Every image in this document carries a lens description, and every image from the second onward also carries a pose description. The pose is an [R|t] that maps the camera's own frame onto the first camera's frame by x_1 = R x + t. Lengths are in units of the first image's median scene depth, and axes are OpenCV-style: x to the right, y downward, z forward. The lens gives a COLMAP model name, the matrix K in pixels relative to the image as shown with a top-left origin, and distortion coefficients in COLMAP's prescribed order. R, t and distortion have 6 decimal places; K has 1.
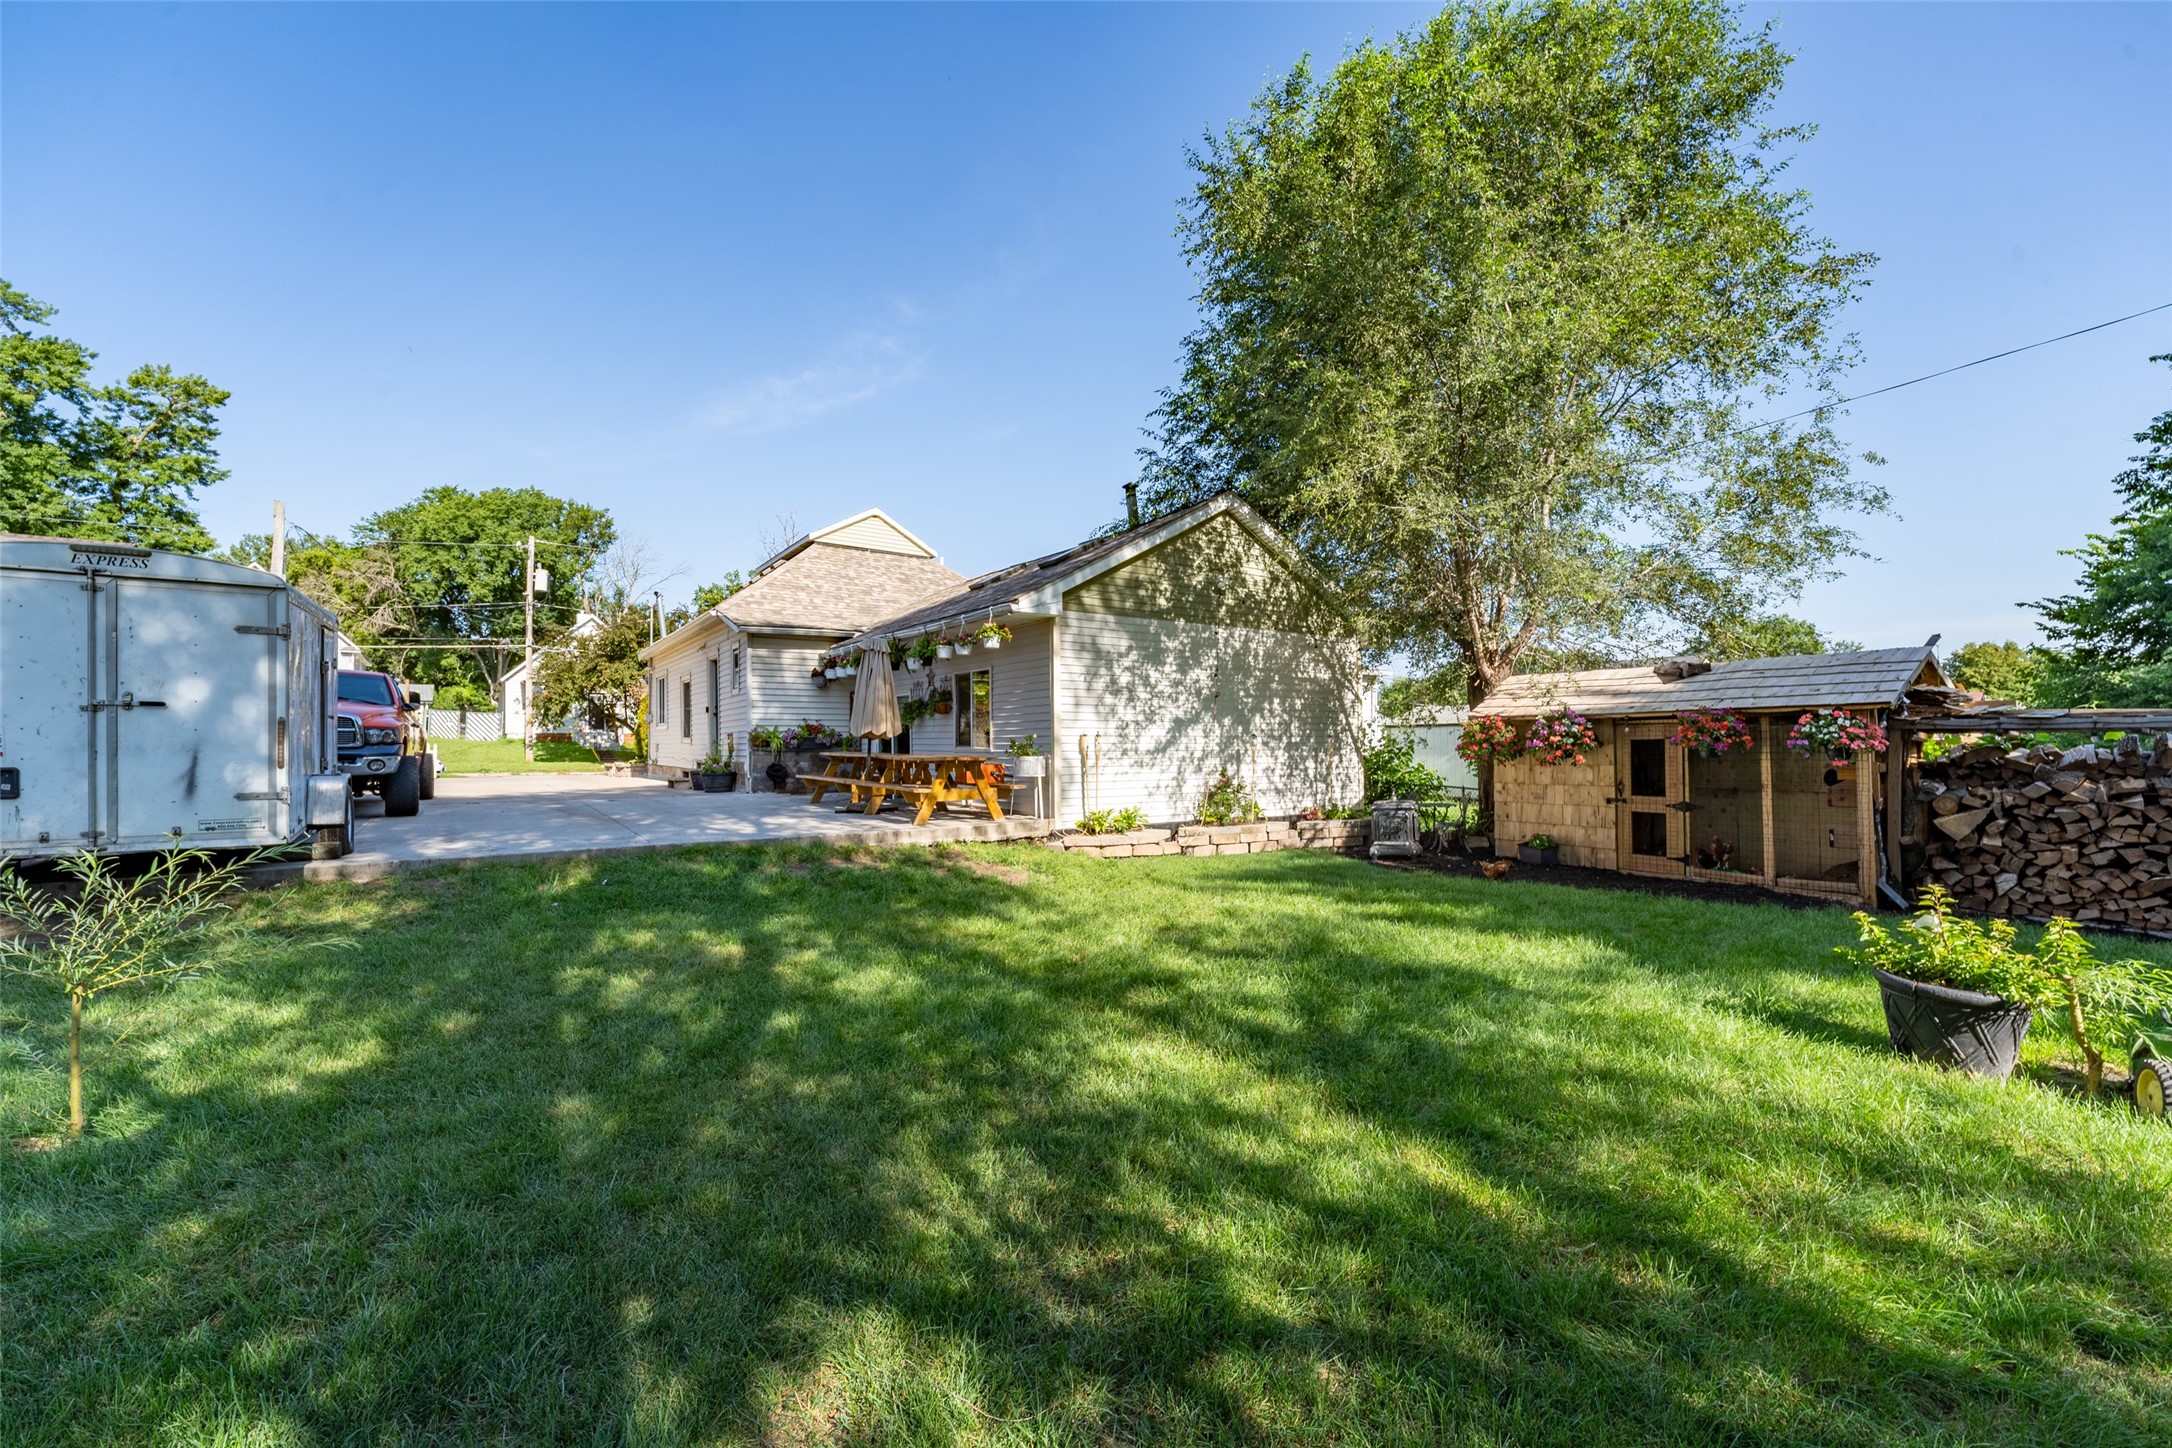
lens RADIAL K [[908.7, 0, 1087.2], [0, 908.7, 743.2], [0, 0, 1]] dist [0.002013, 0.000873]
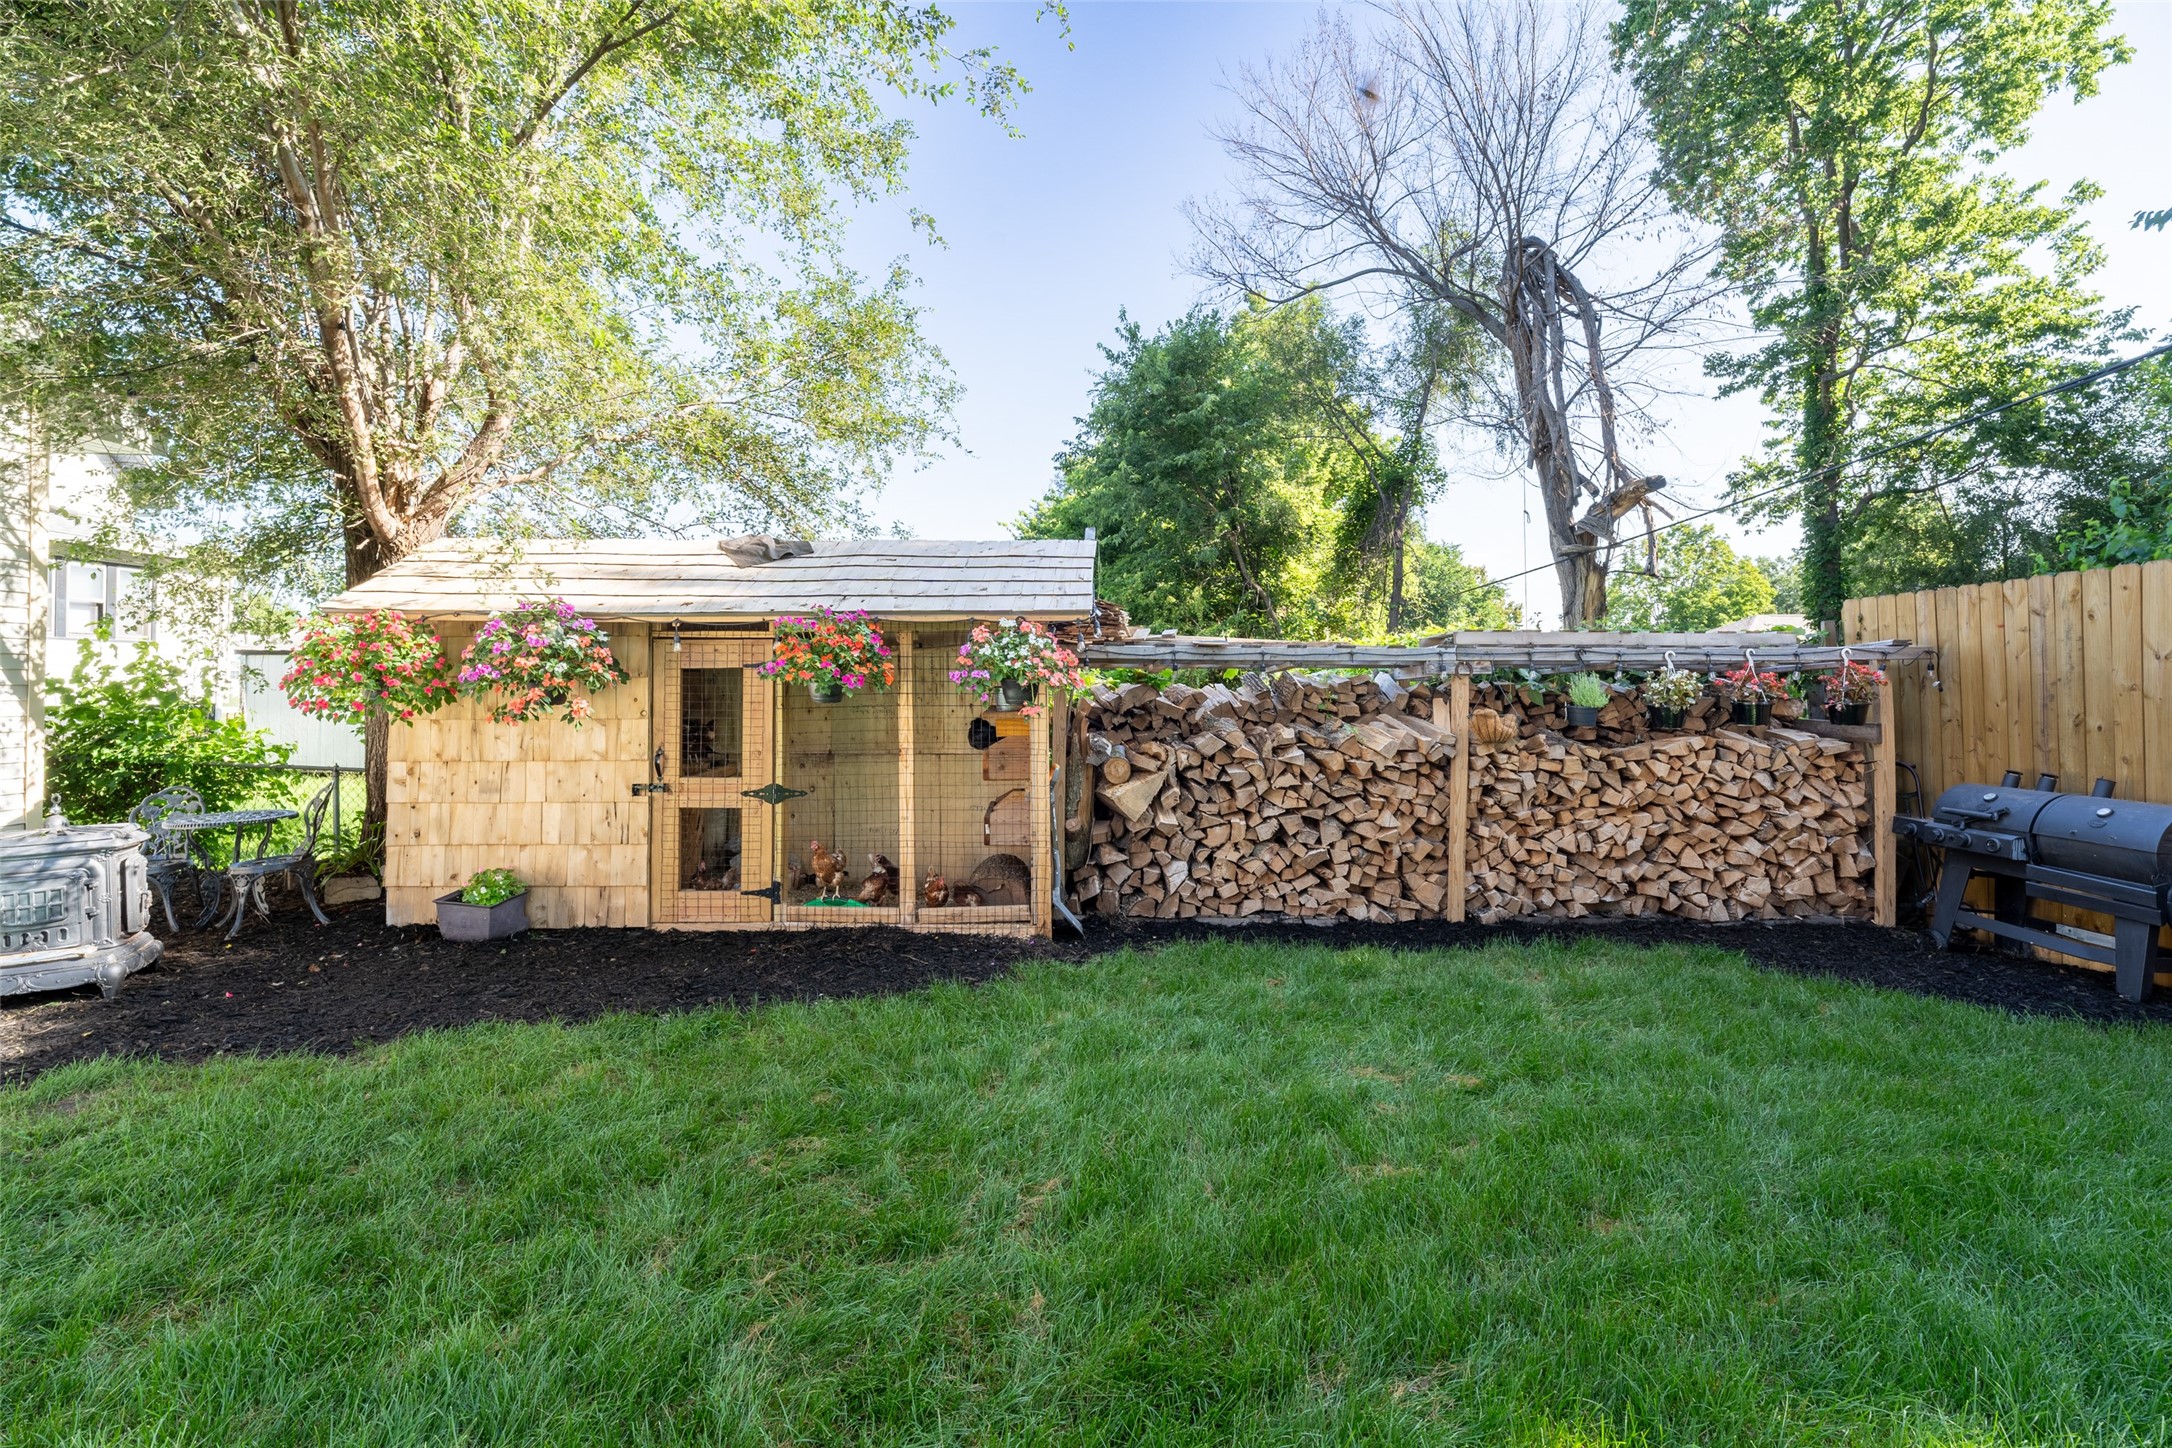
lens RADIAL K [[908.7, 0, 1101.5], [0, 908.7, 655.5], [0, 0, 1]] dist [0.002013, 0.000873]
pose [[0.529791, 0.037069, 0.847318, 0.239942], [-0.007213, 0.999205, -0.039203, 0.006089], [-0.848097, 0.014658, 0.529638, 0.439383]]
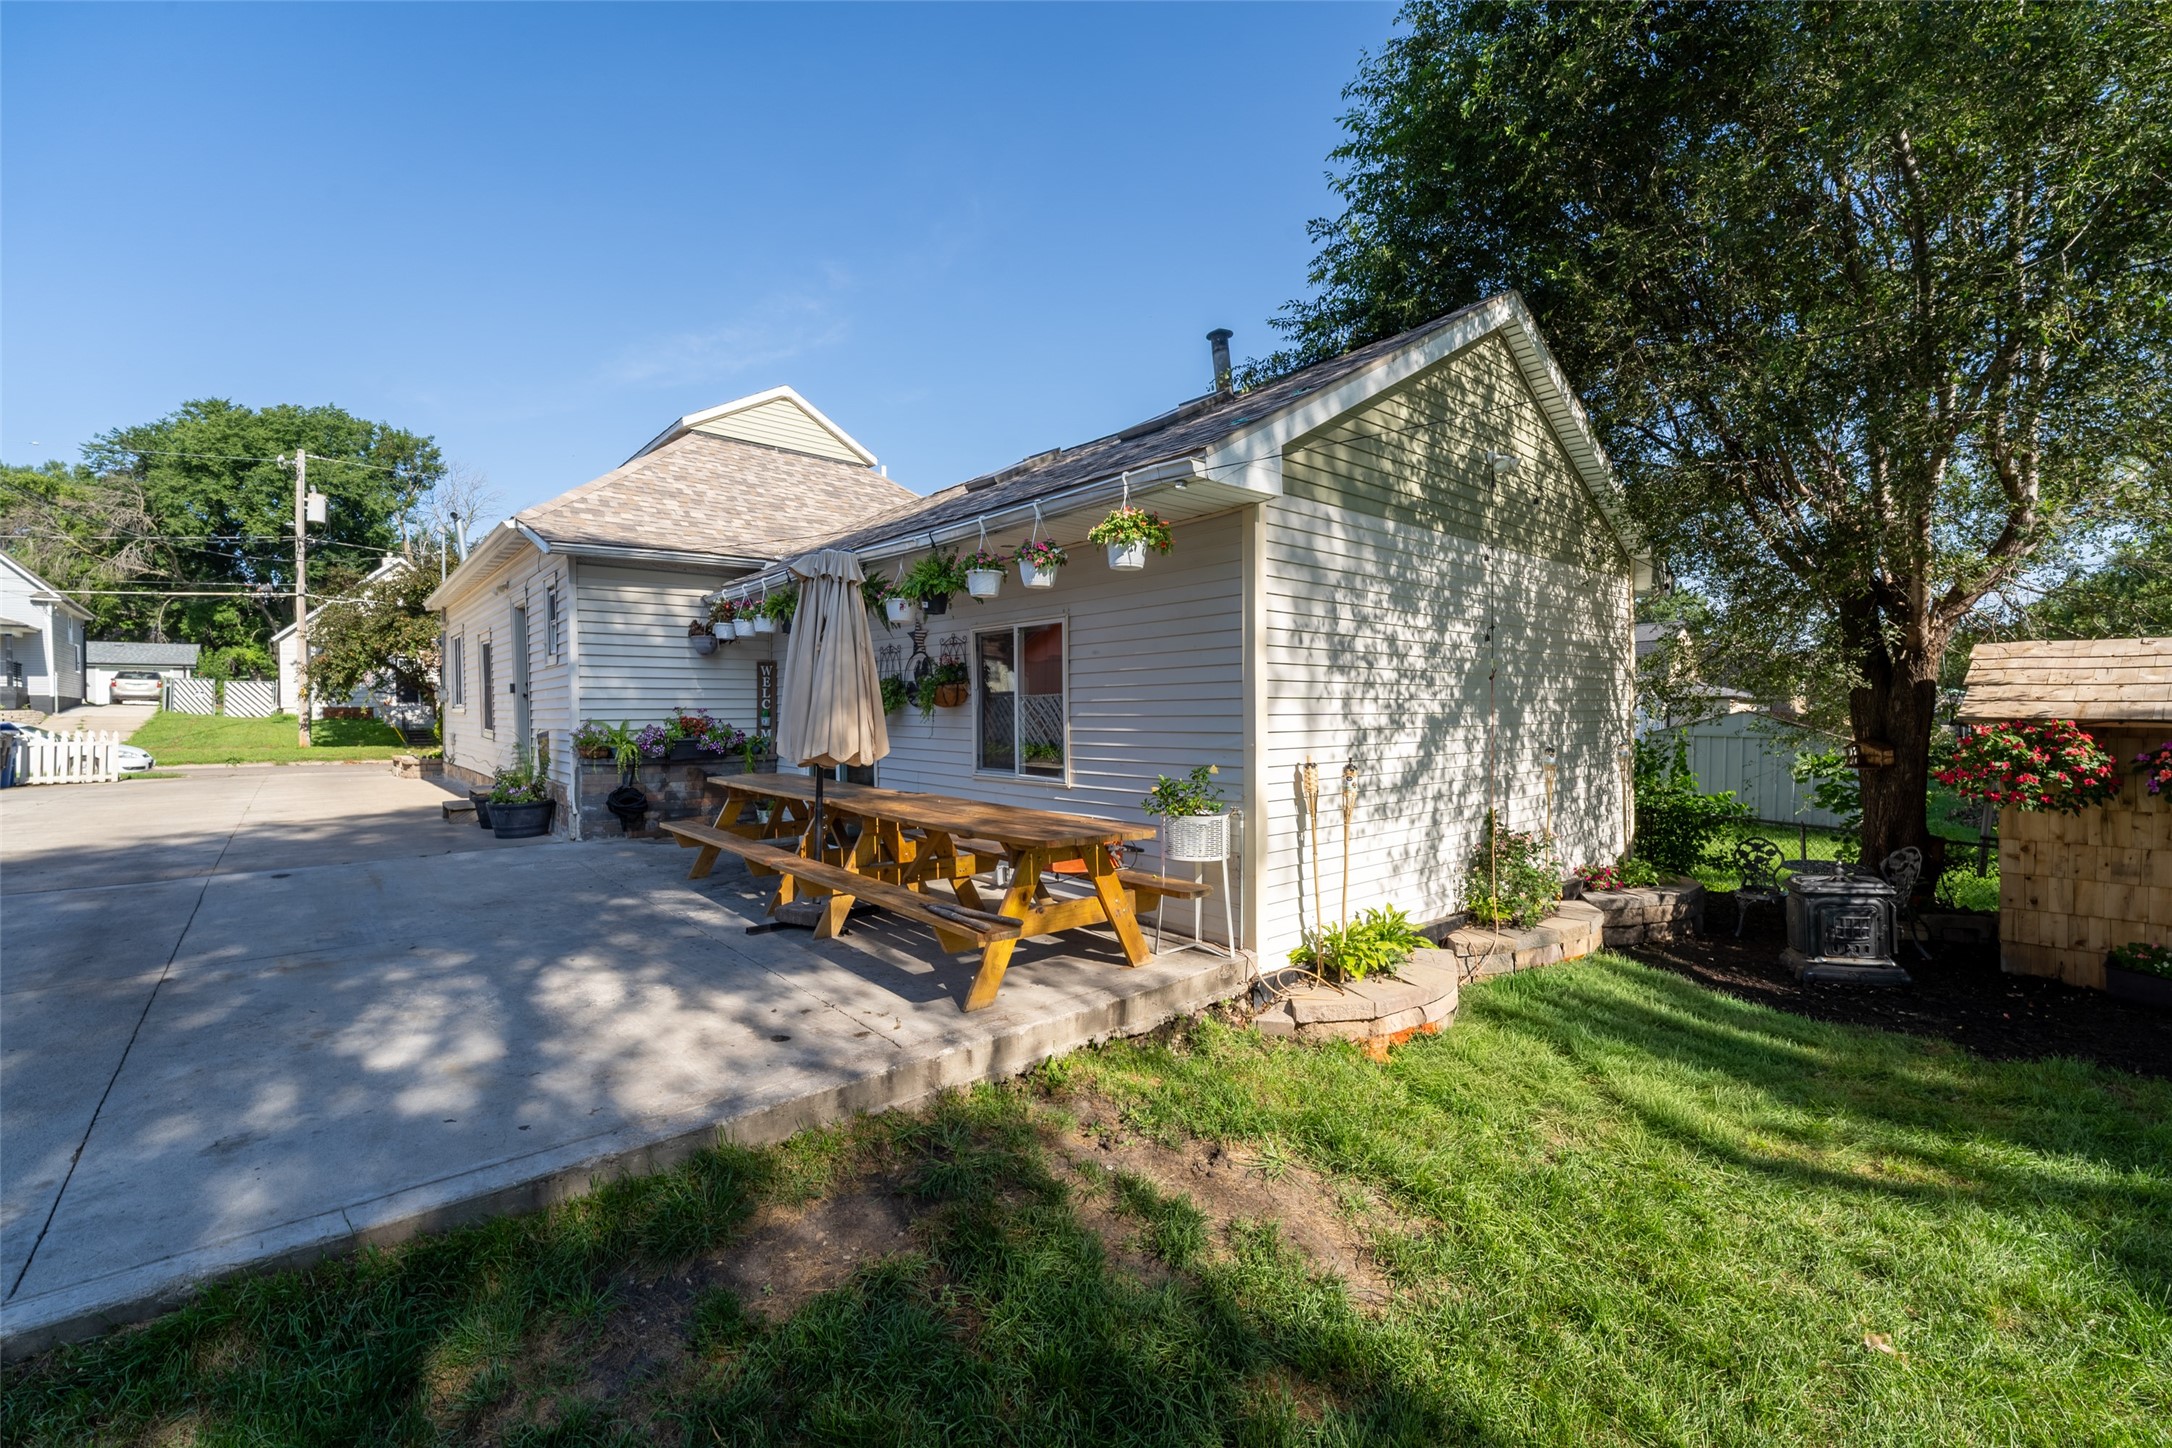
lens RADIAL K [[908.7, 0, 1095.6], [0, 908.7, 716.9], [0, 0, 1]] dist [0.002013, 0.000873]
pose [[0.992168, -0.006791, 0.124726, -0.155127], [0.005147, 0.999896, 0.013499, -0.036025], [-0.124804, -0.012752, 0.992099, 0.511248]]
